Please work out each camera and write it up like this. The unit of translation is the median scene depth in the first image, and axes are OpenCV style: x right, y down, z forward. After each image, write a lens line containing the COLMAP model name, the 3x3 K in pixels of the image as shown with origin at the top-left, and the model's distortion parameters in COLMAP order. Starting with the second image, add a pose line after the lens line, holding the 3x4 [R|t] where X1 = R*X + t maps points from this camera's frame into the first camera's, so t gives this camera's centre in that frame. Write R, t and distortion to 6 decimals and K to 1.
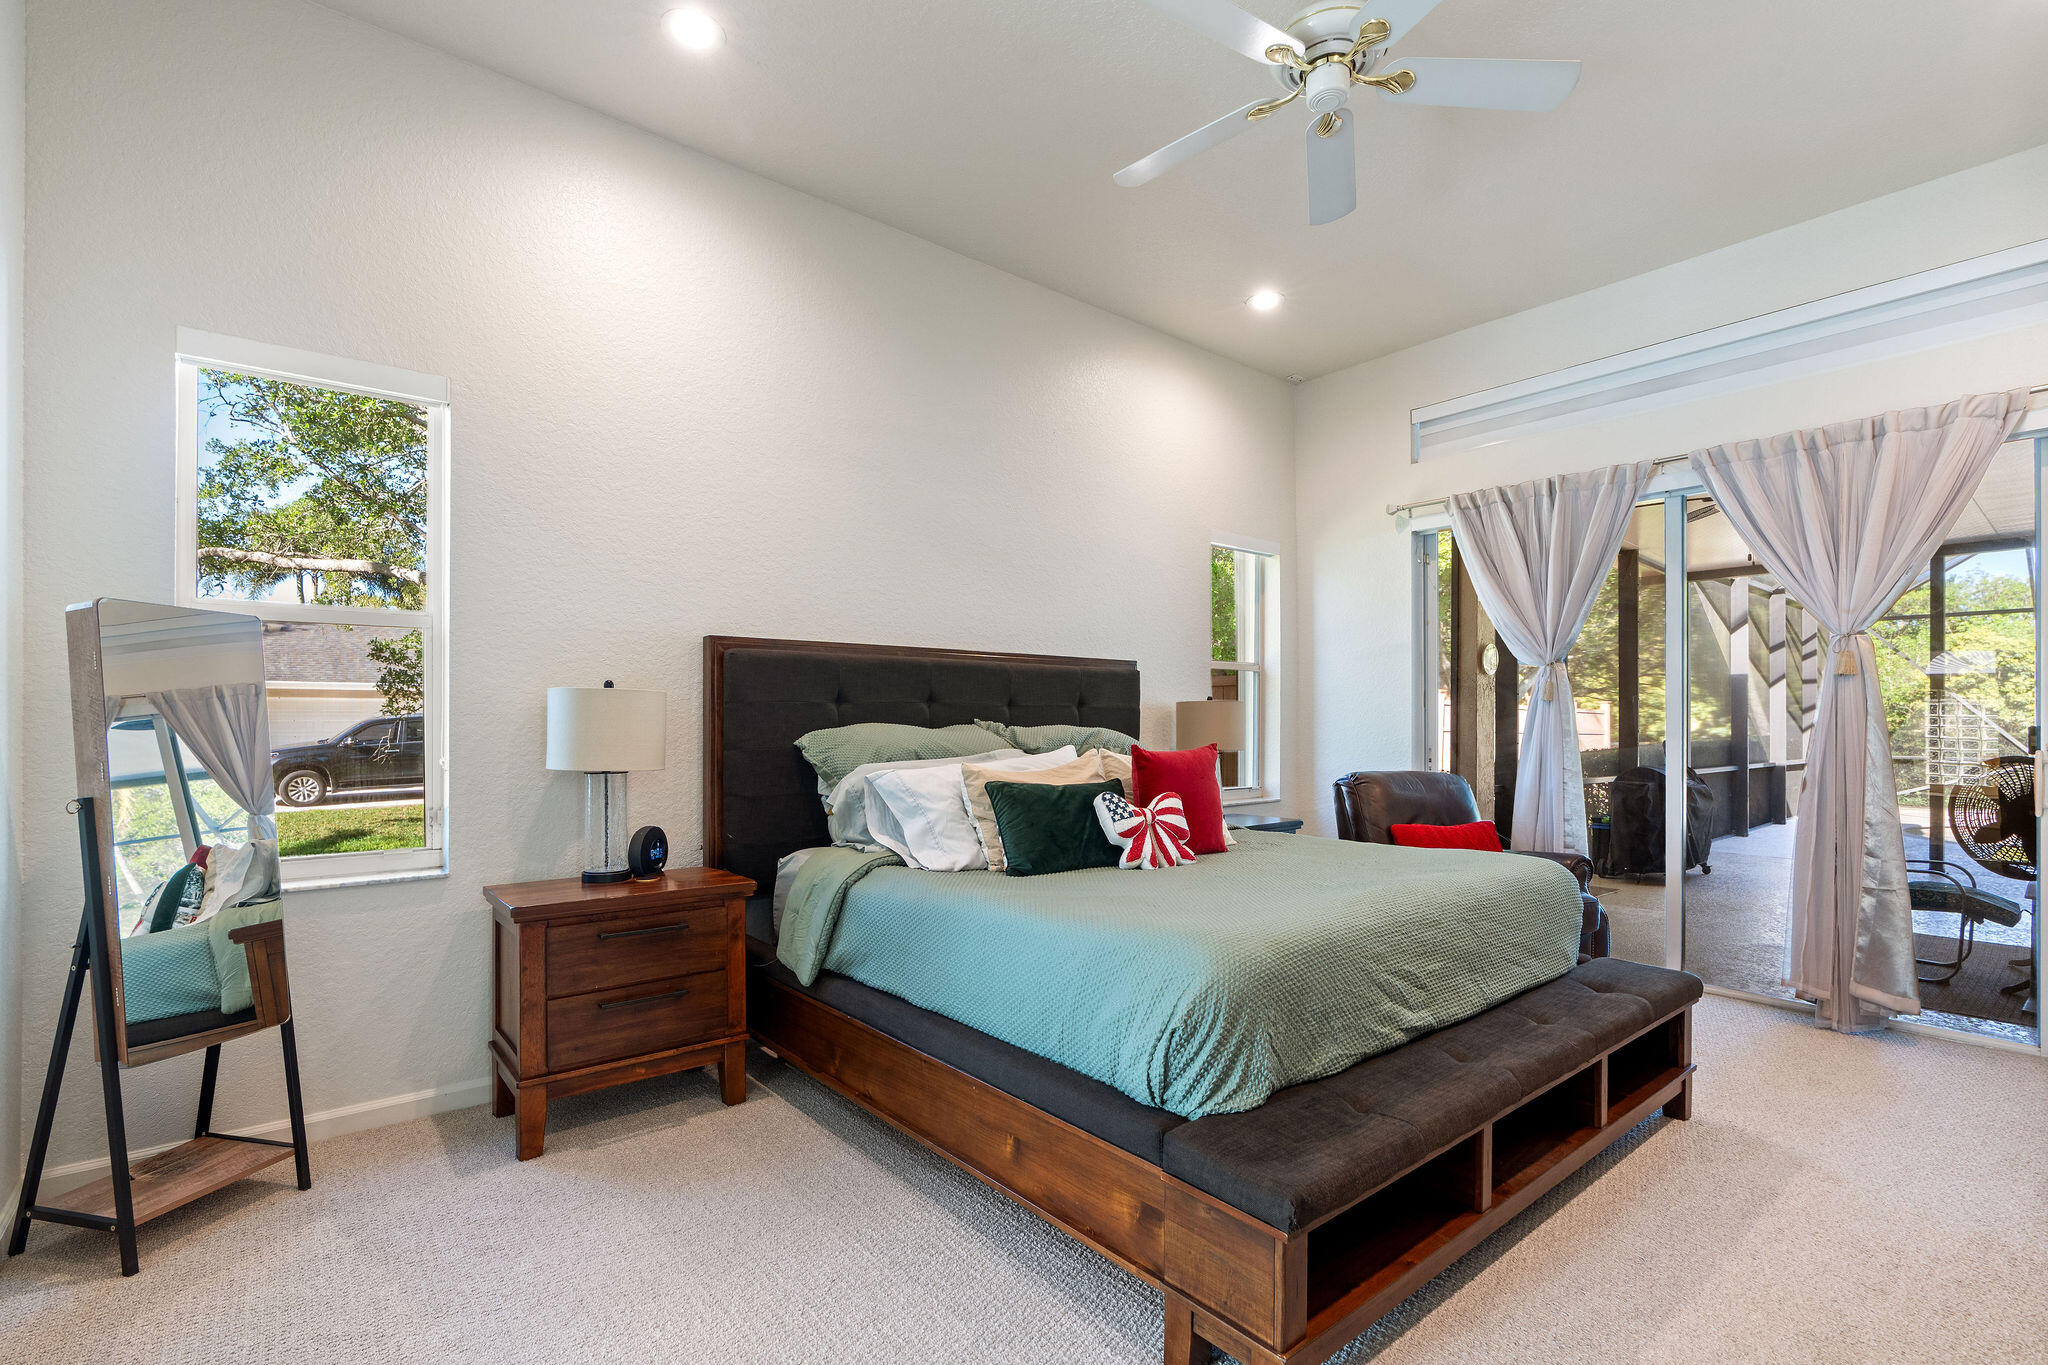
lens RADIAL K [[928.0, 0, 1023.4], [0, 928.0, 723.1], [0, 0, 1]] dist [-0.001290, -0.000064]
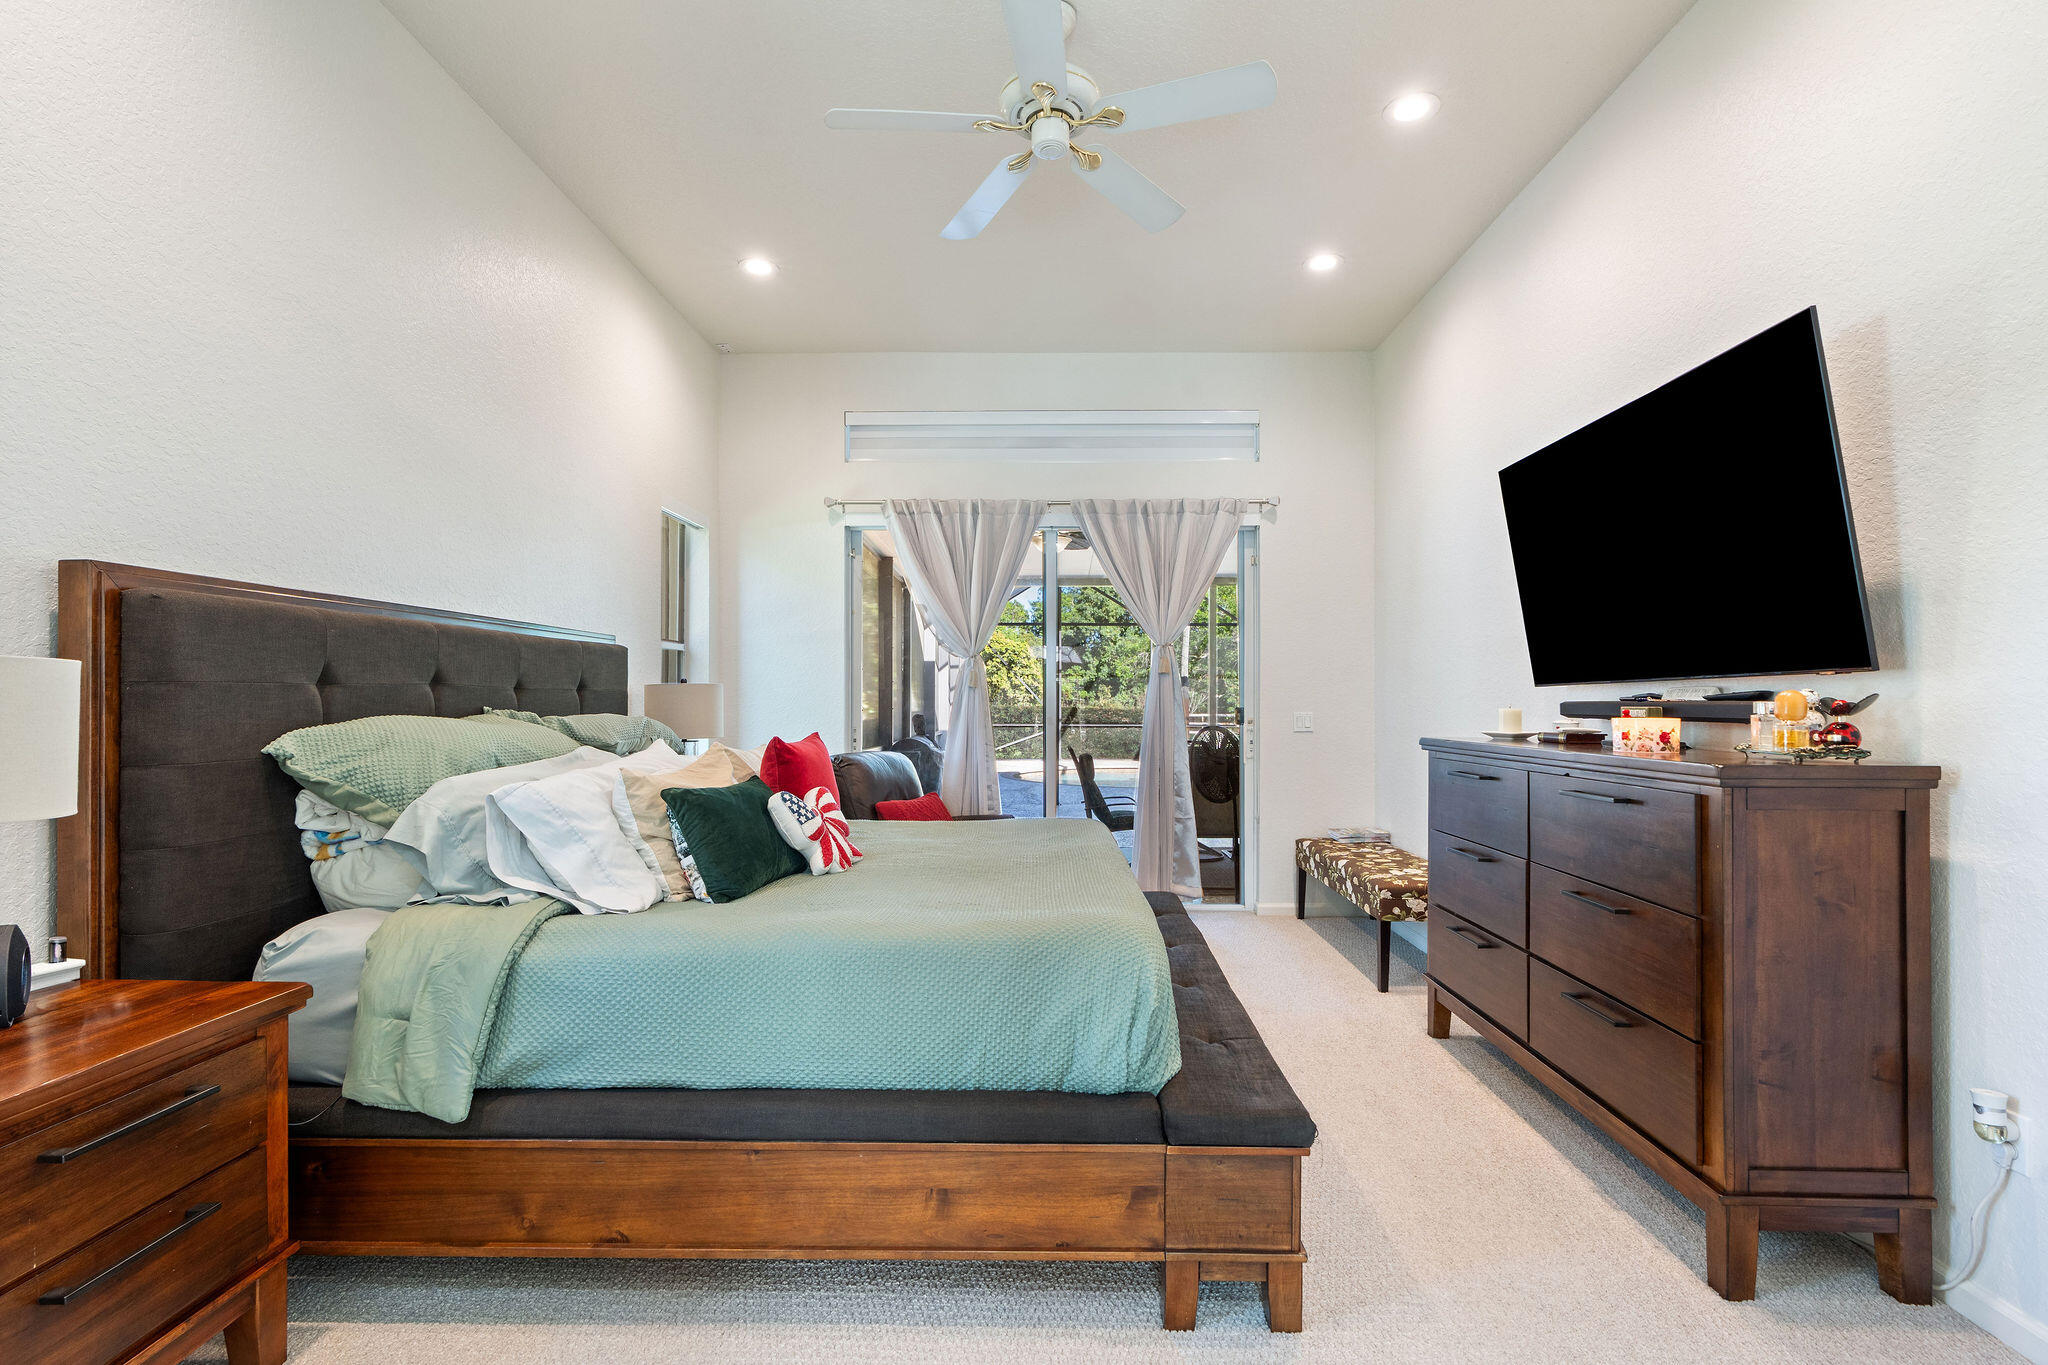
lens RADIAL K [[937.0, 0, 1029.0], [0, 937.0, 691.8], [0, 0, 1]] dist [-0.001719, 0.000705]
pose [[0.653263, 0.005105, 0.757114, -0.430377], [0.001165, 0.999969, -0.007748, -0.013214], [-0.757130, 0.005943, 0.653237, 0.238869]]
